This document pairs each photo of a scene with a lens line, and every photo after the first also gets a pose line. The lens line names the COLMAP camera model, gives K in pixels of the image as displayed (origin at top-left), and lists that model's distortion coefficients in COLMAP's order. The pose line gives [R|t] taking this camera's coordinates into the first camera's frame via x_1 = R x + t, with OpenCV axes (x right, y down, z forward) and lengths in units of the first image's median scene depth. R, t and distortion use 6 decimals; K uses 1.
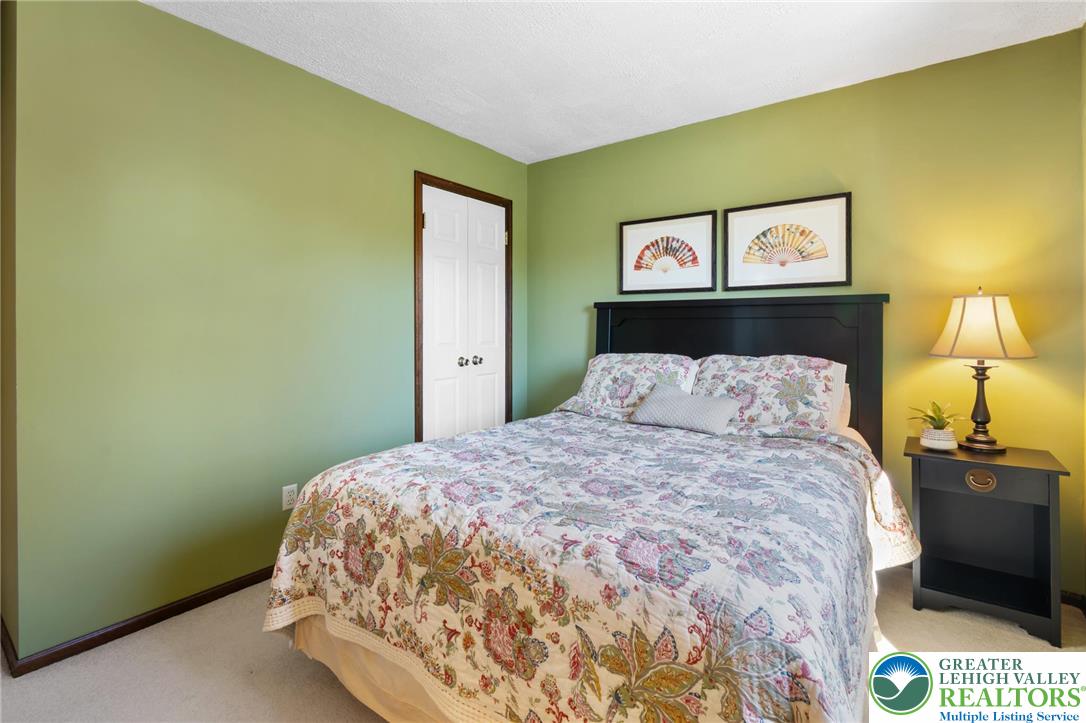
lens RADIAL K [[495.3, 0, 548.0], [0, 495.3, 318.5], [0, 0, 1]] dist [0.011517, -0.000265]
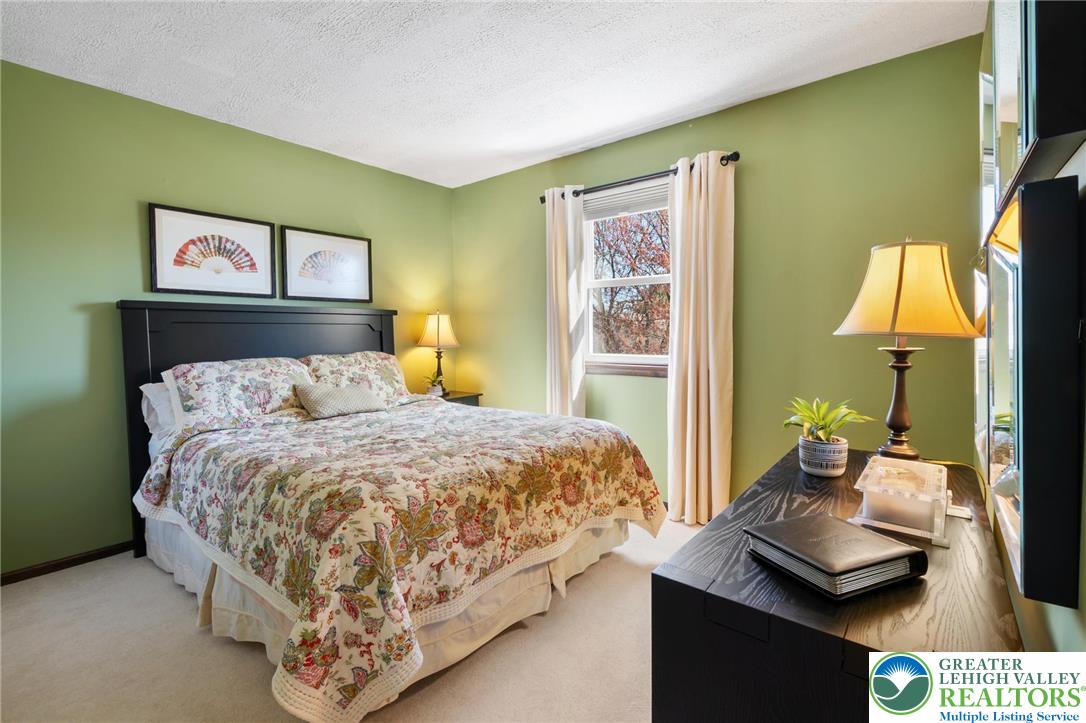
lens RADIAL K [[485.6, 0, 544.2], [0, 485.6, 329.8], [0, 0, 1]] dist [-0.000022, -0.000120]
pose [[0.049872, 0.001625, 0.998754, -0.698790], [-0.009242, 0.999957, -0.001166, 0.009234], [-0.998713, -0.009172, 0.049884, 0.364539]]
